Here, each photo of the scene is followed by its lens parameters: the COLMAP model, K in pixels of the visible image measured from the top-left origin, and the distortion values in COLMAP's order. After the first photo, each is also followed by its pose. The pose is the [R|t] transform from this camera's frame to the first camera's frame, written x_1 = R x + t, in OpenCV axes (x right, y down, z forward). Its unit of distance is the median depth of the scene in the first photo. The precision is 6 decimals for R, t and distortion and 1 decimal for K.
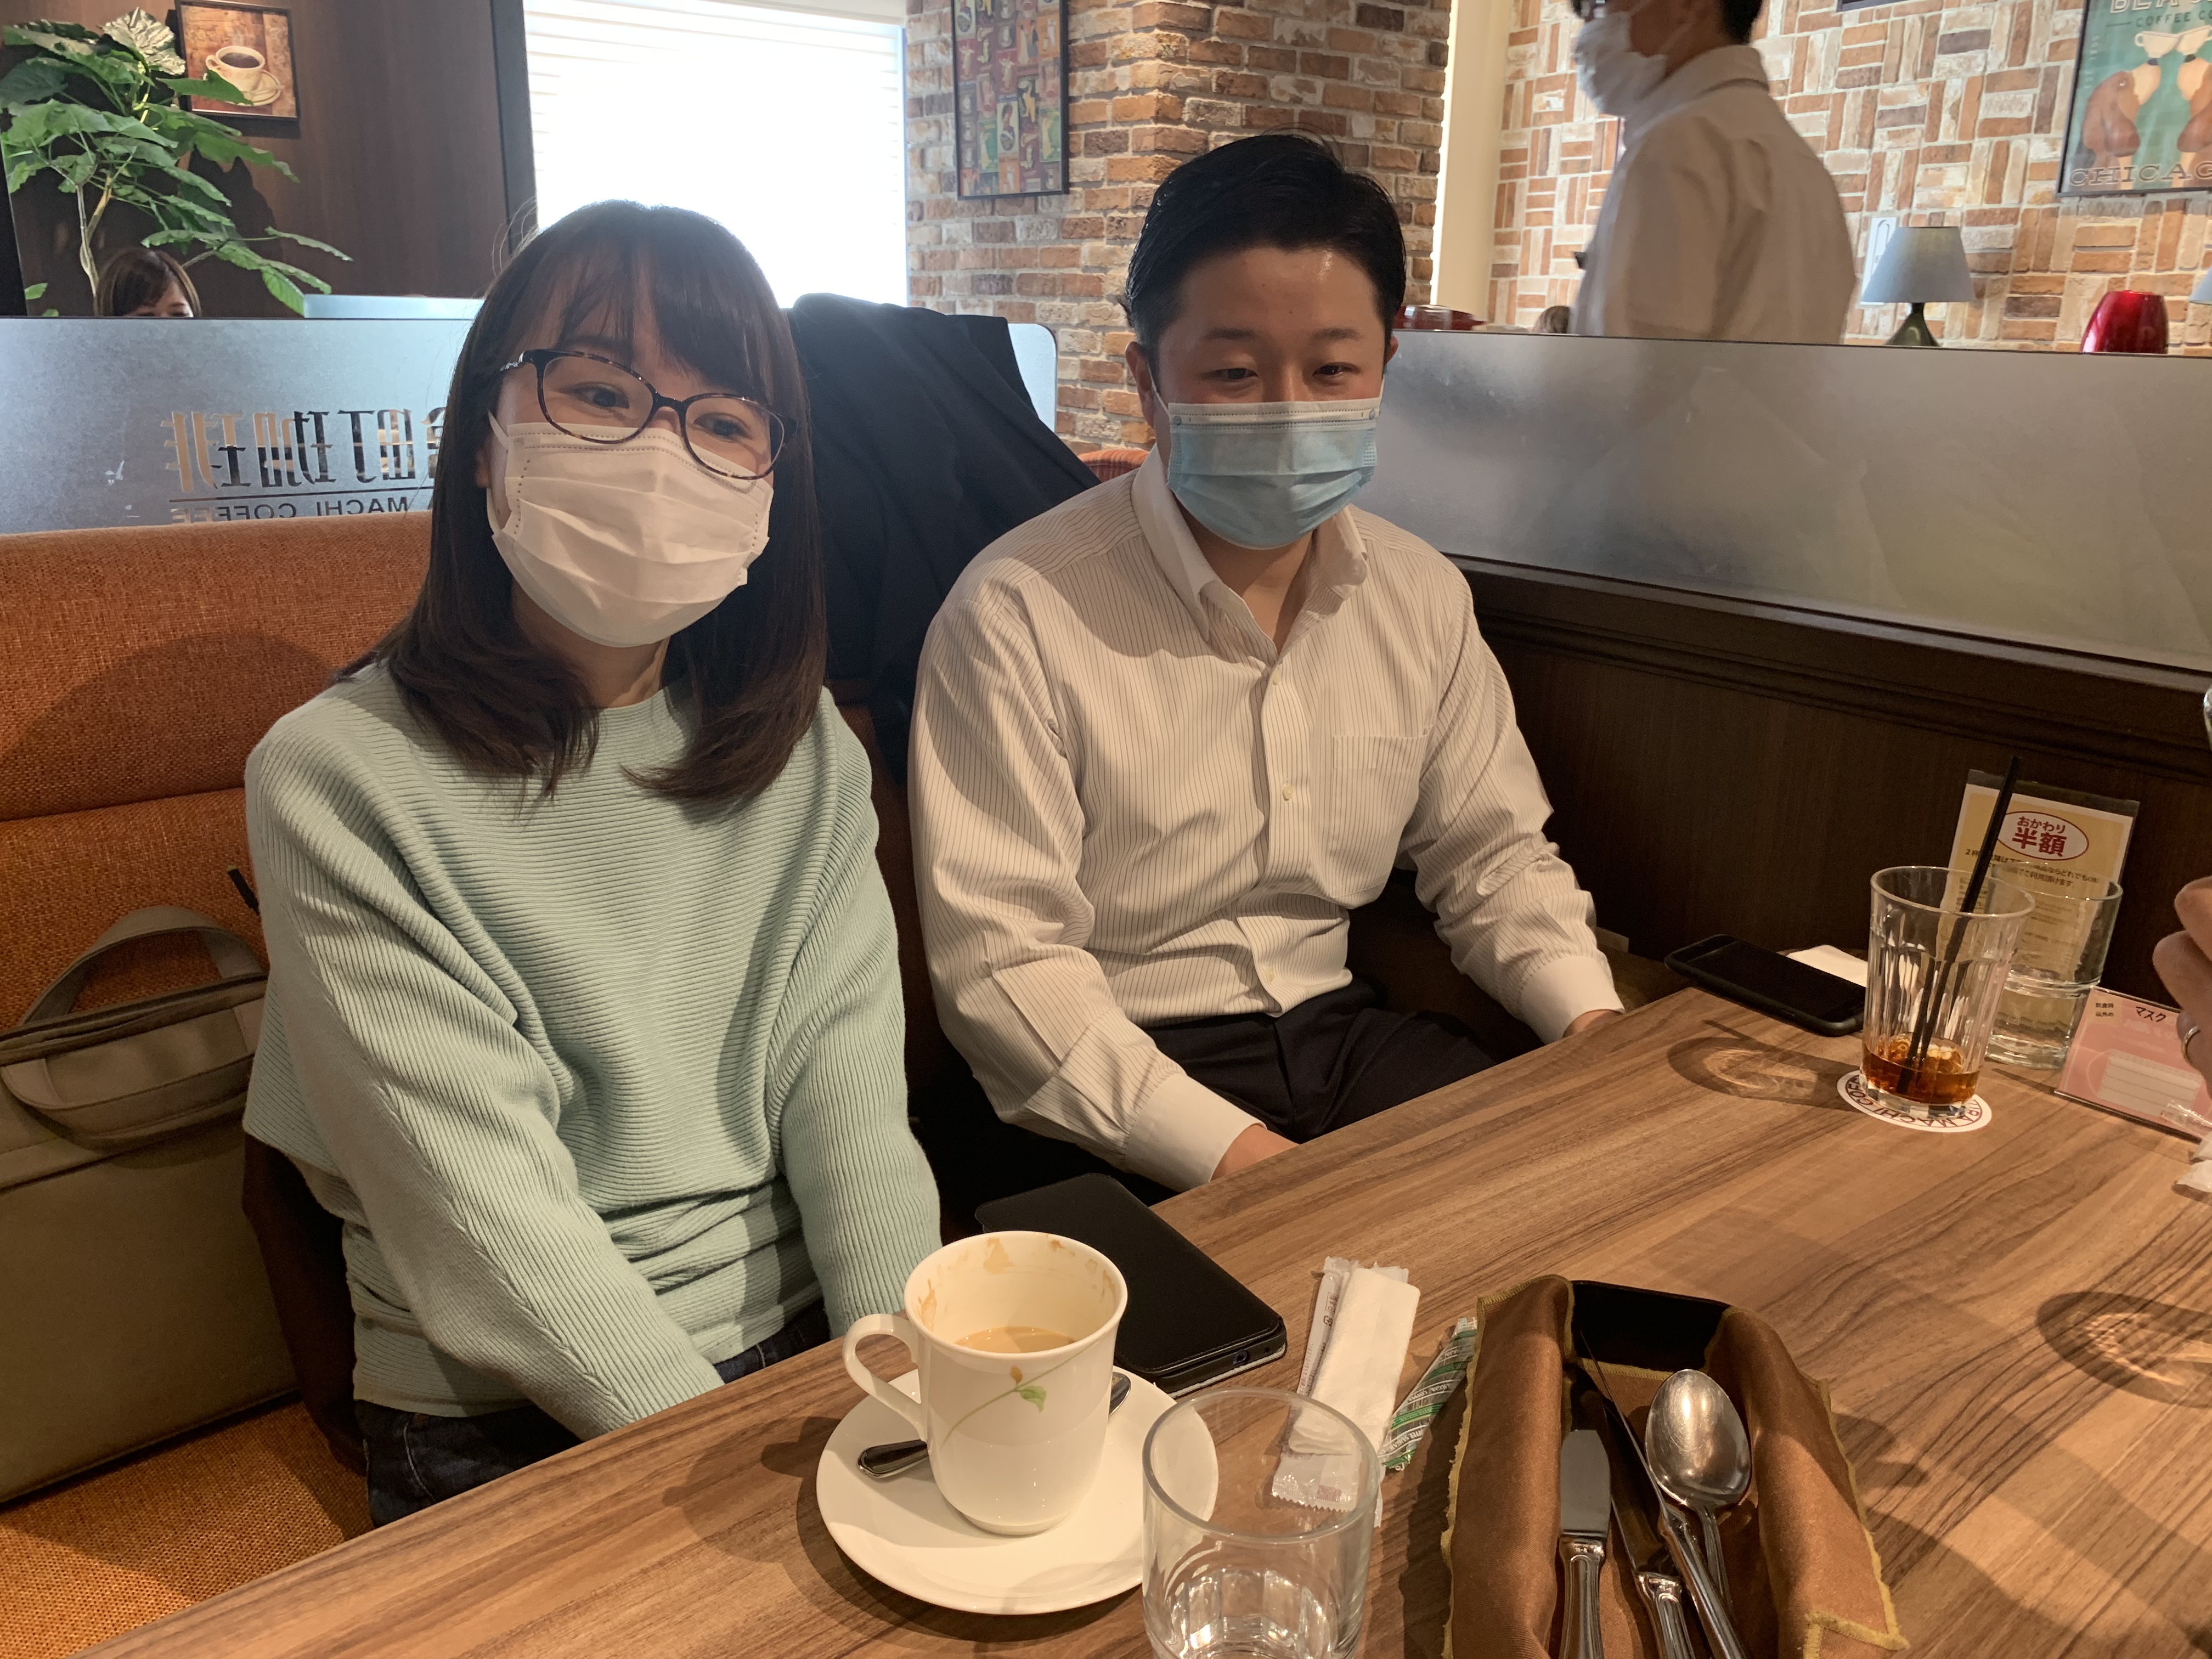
lens RADIAL K [[1665.1, 0, 1081.3], [0, 1665.1, 829.5], [0, 0, 1]] dist [-0.004465, -0.012620]
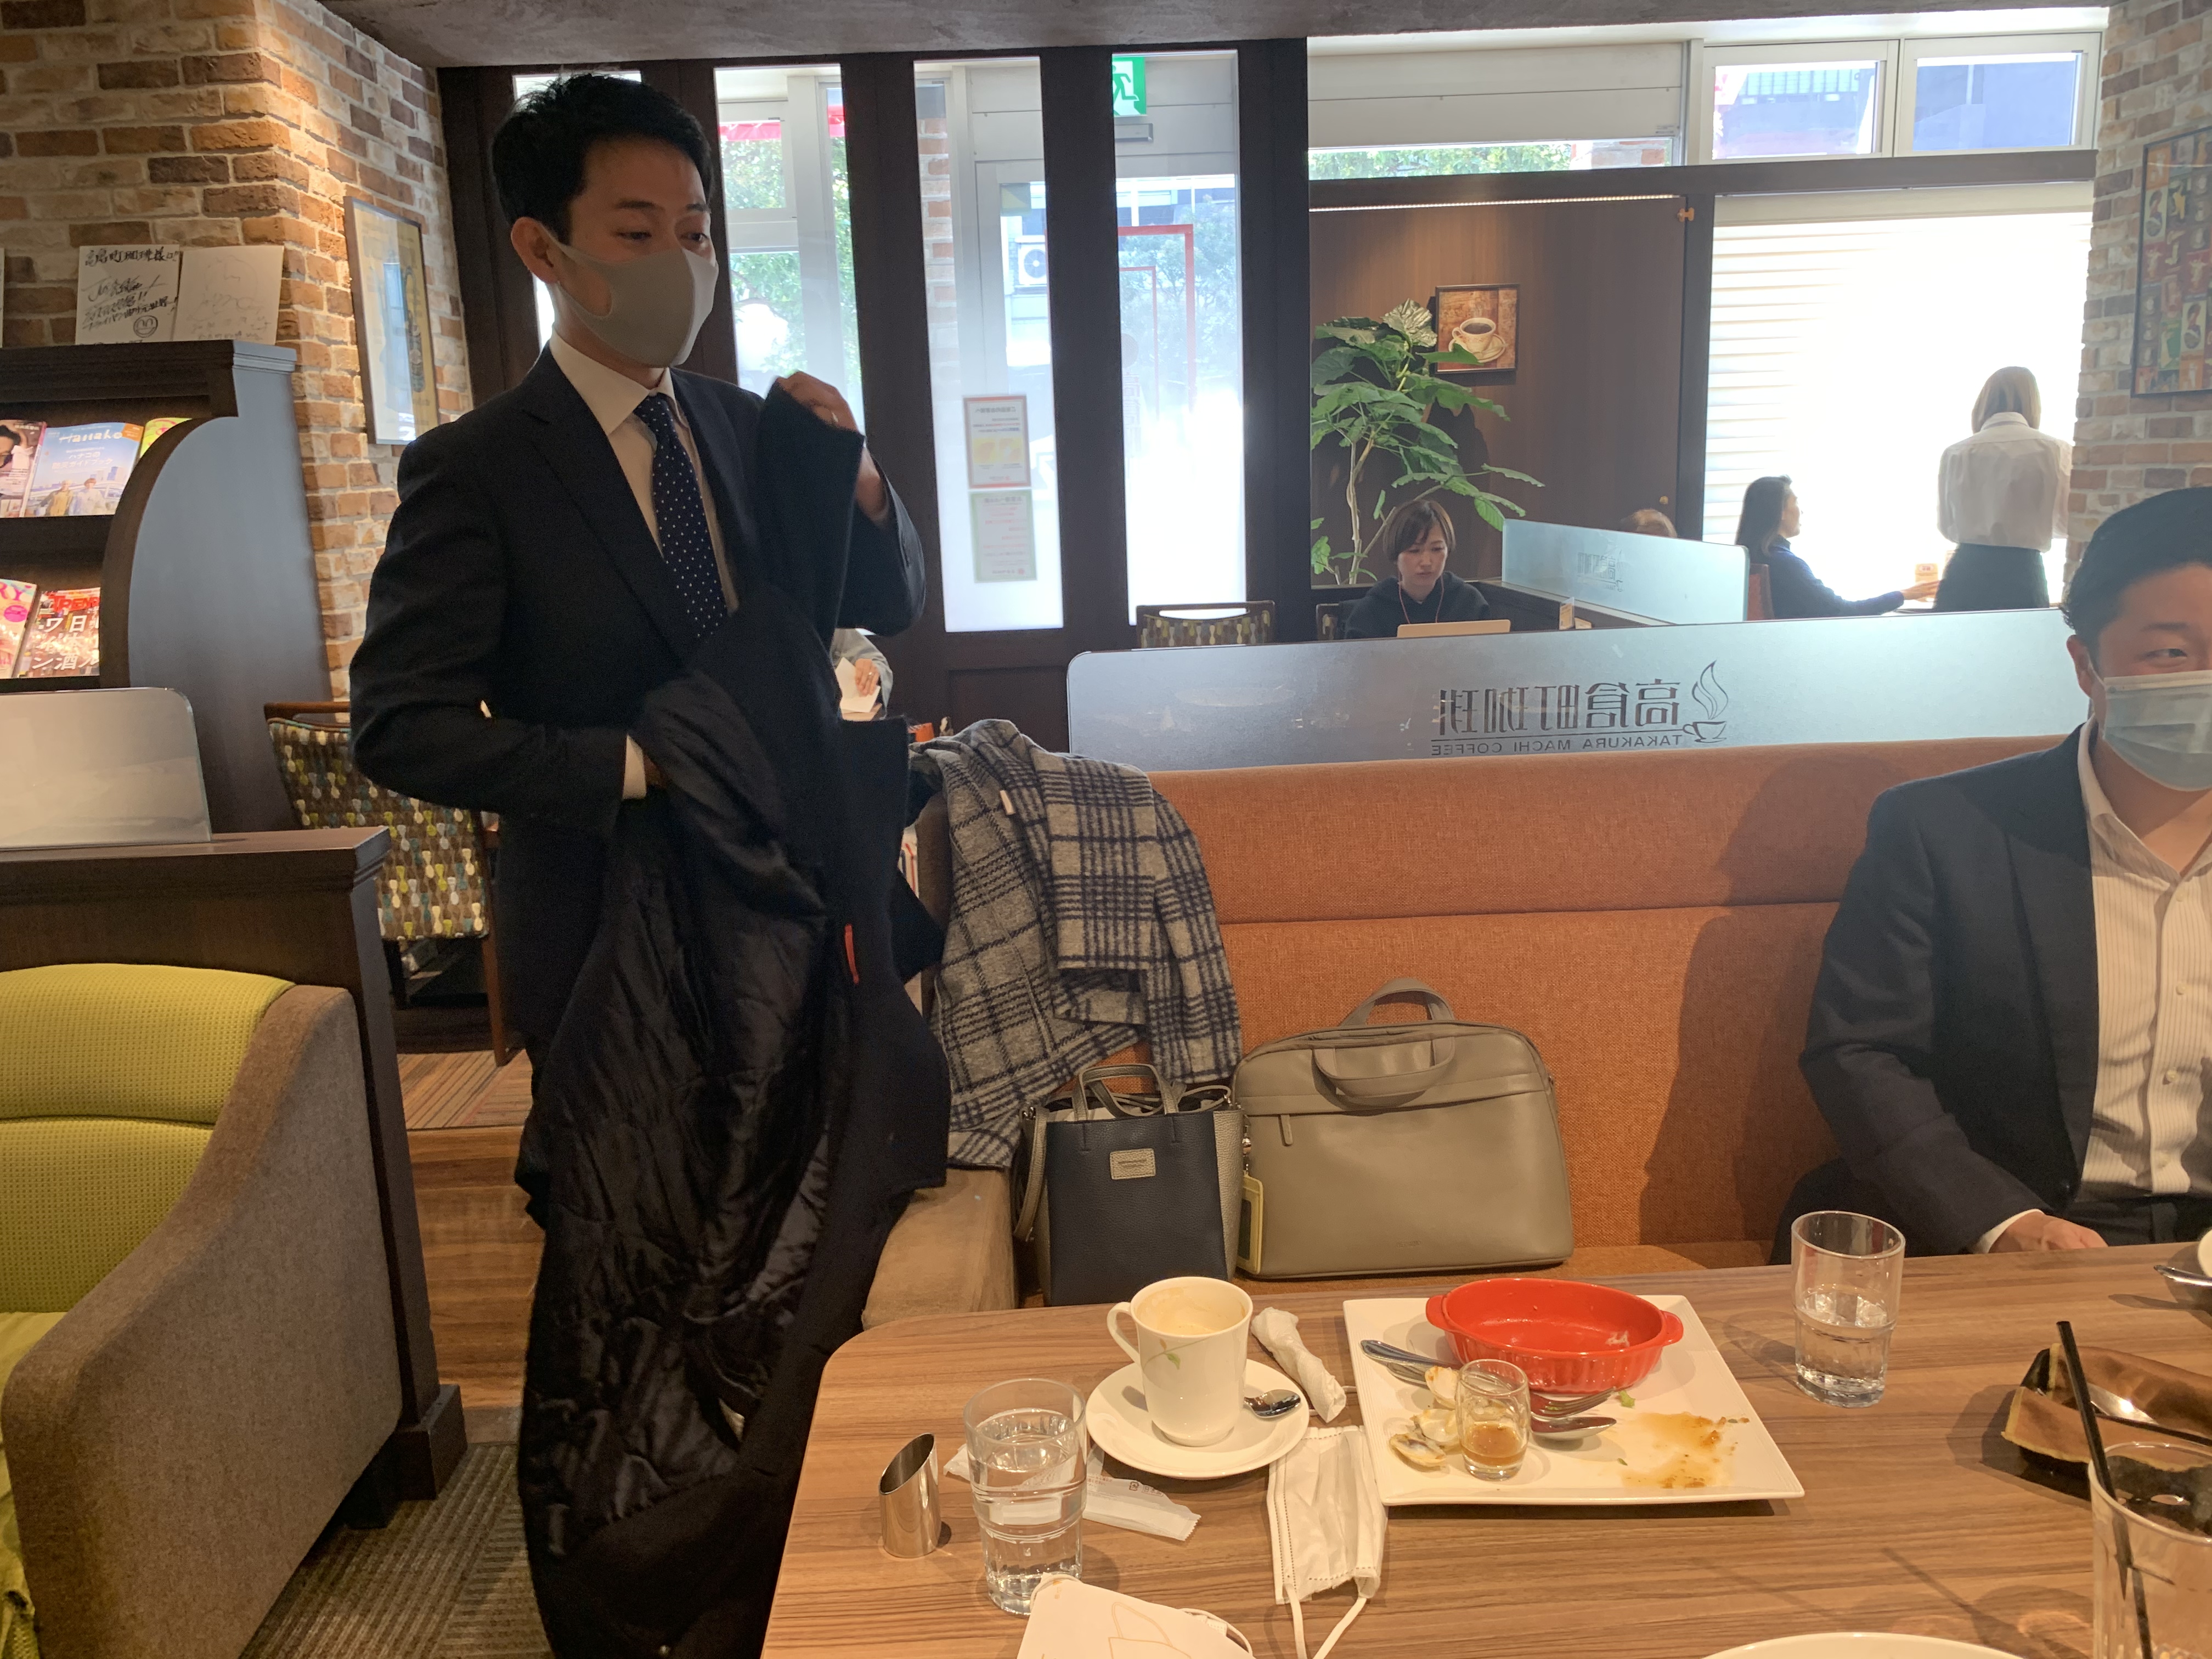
lens RADIAL K [[1665.1, 0, 1110.2], [0, 1665.1, 838.6], [0, 0, 1]] dist [-0.004465, -0.012620]
pose [[0.801069, 0.085646, -0.592413, 0.049282], [-0.133079, 0.990423, -0.036765, 0.001431], [0.583591, 0.108289, 0.804795, -0.135144]]
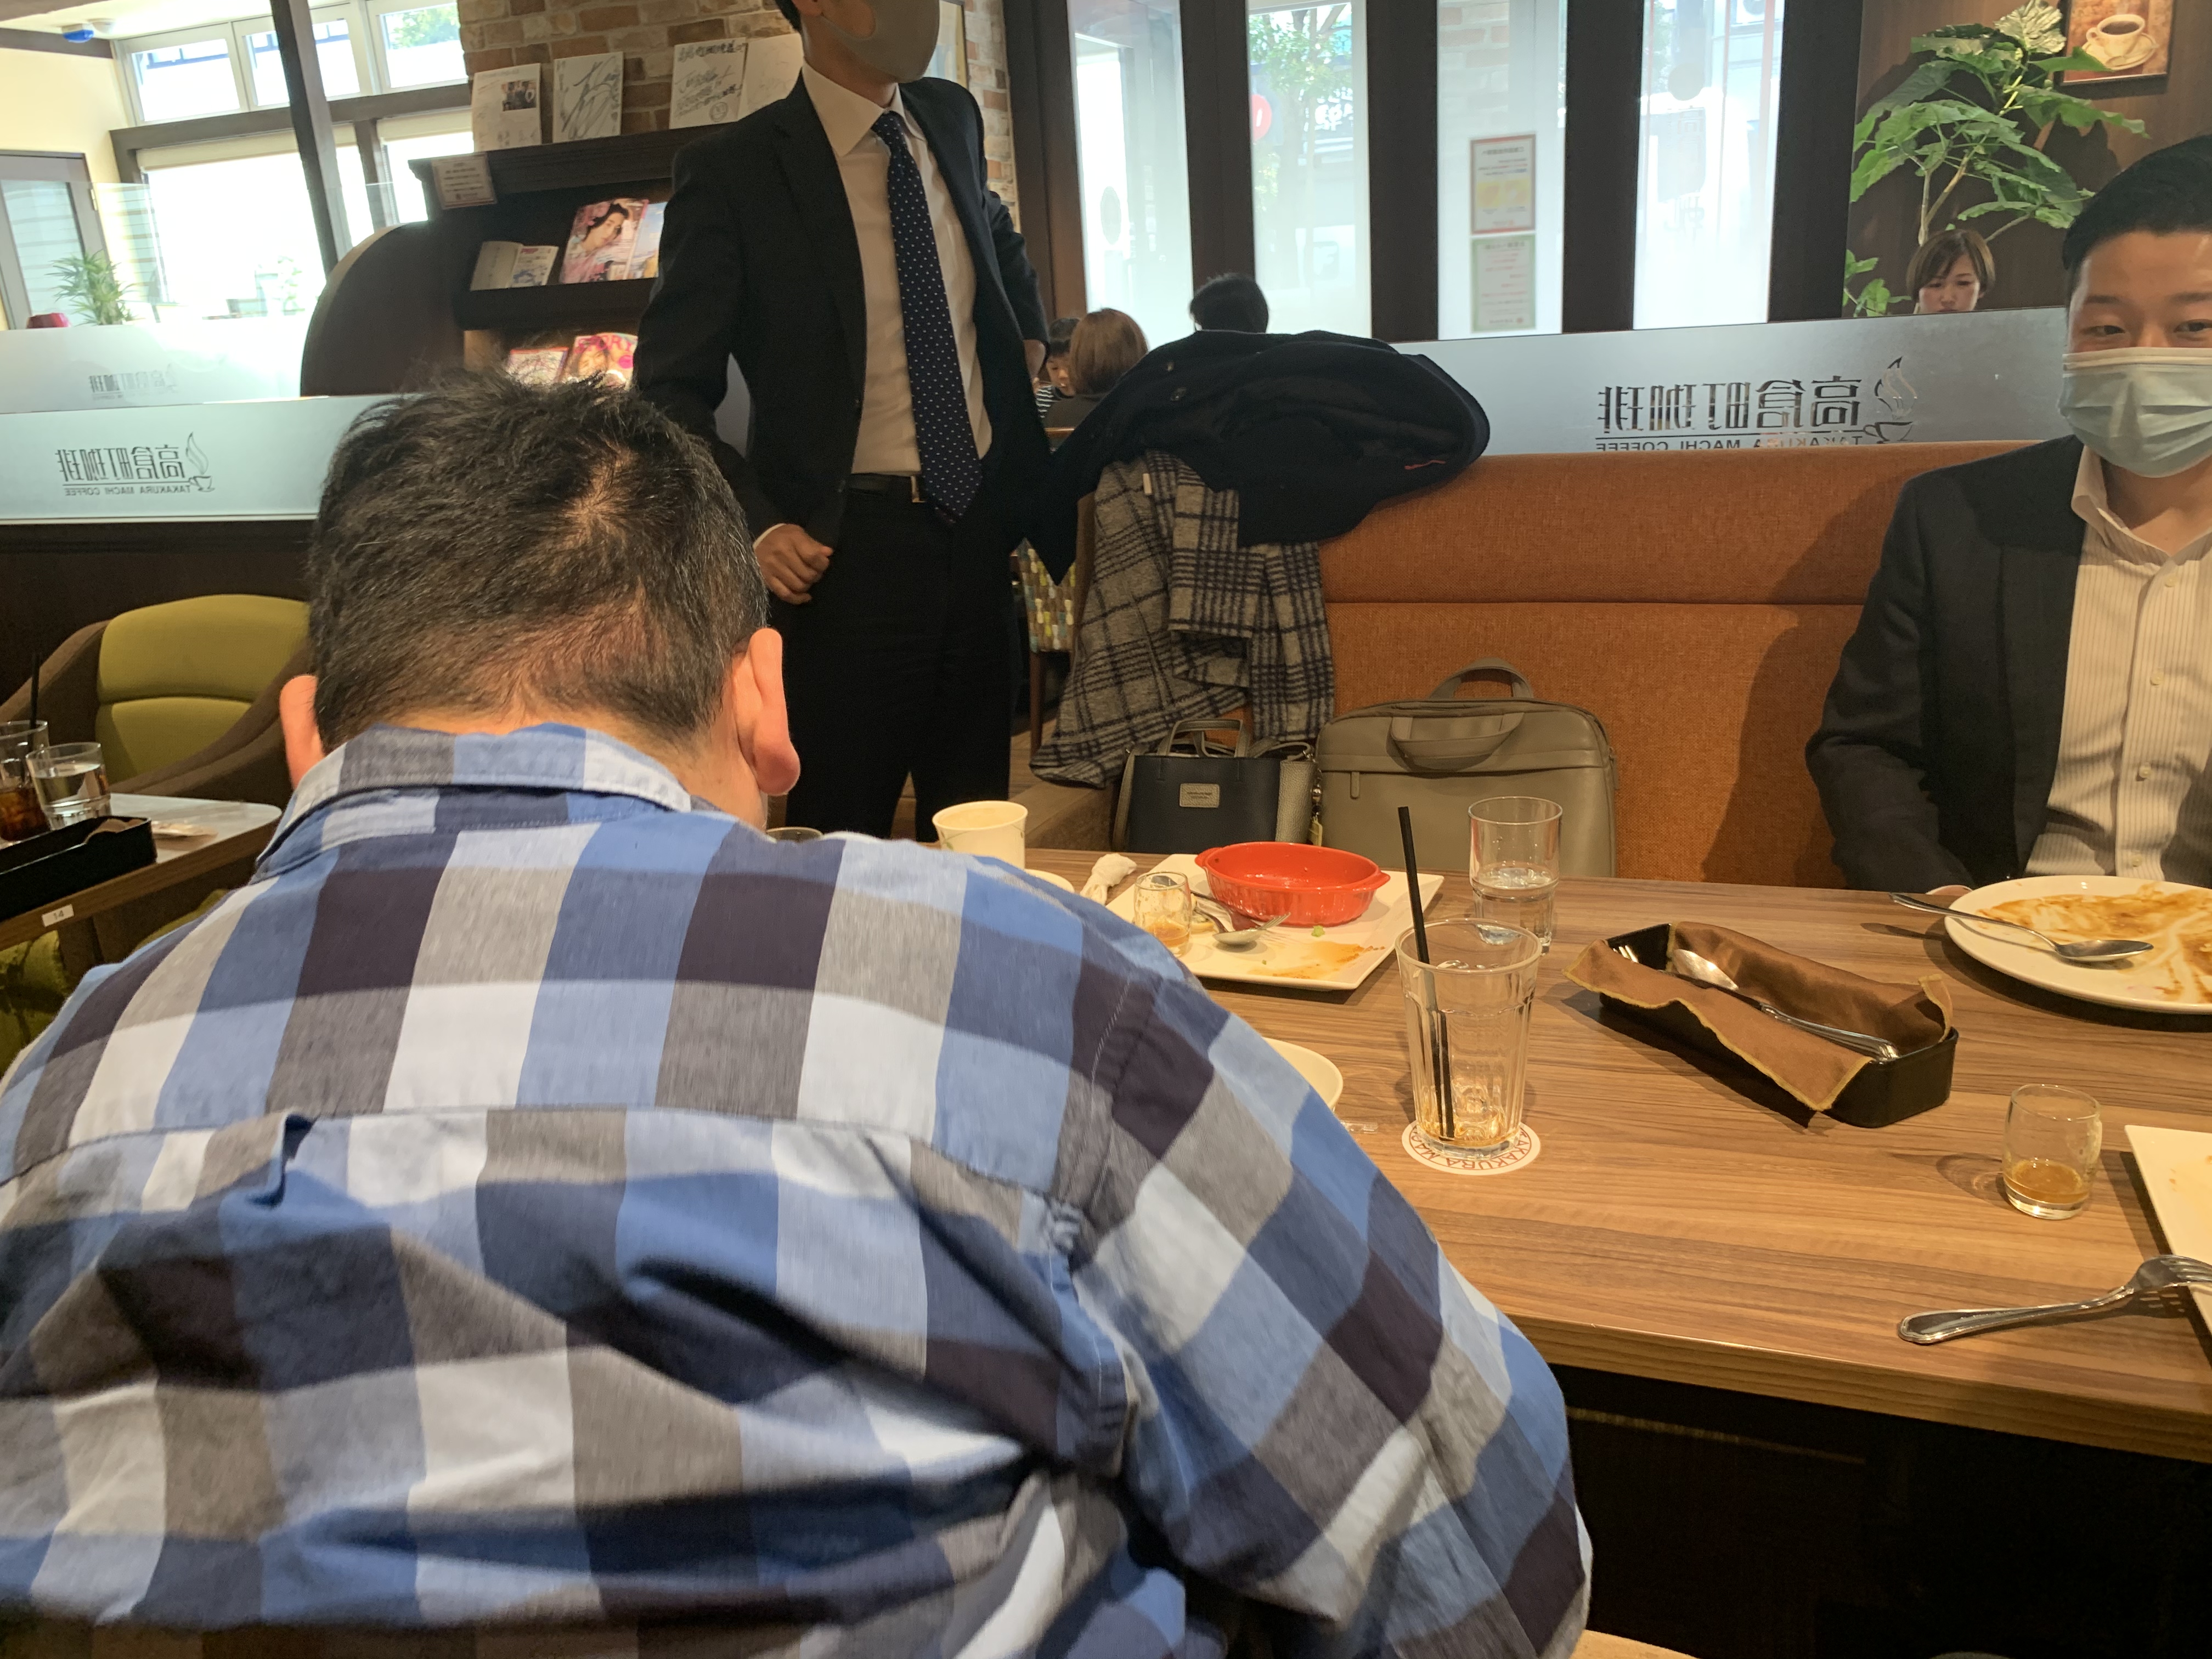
lens RADIAL K [[1665.1, 0, 1199.3], [0, 1665.1, 855.9], [0, 0, 1]] dist [-0.004465, -0.012620]
pose [[0.527205, 0.225600, -0.819243, 0.186999], [-0.181003, 0.971801, 0.151131, 0.008331], [0.830237, 0.068608, 0.553172, -0.063778]]
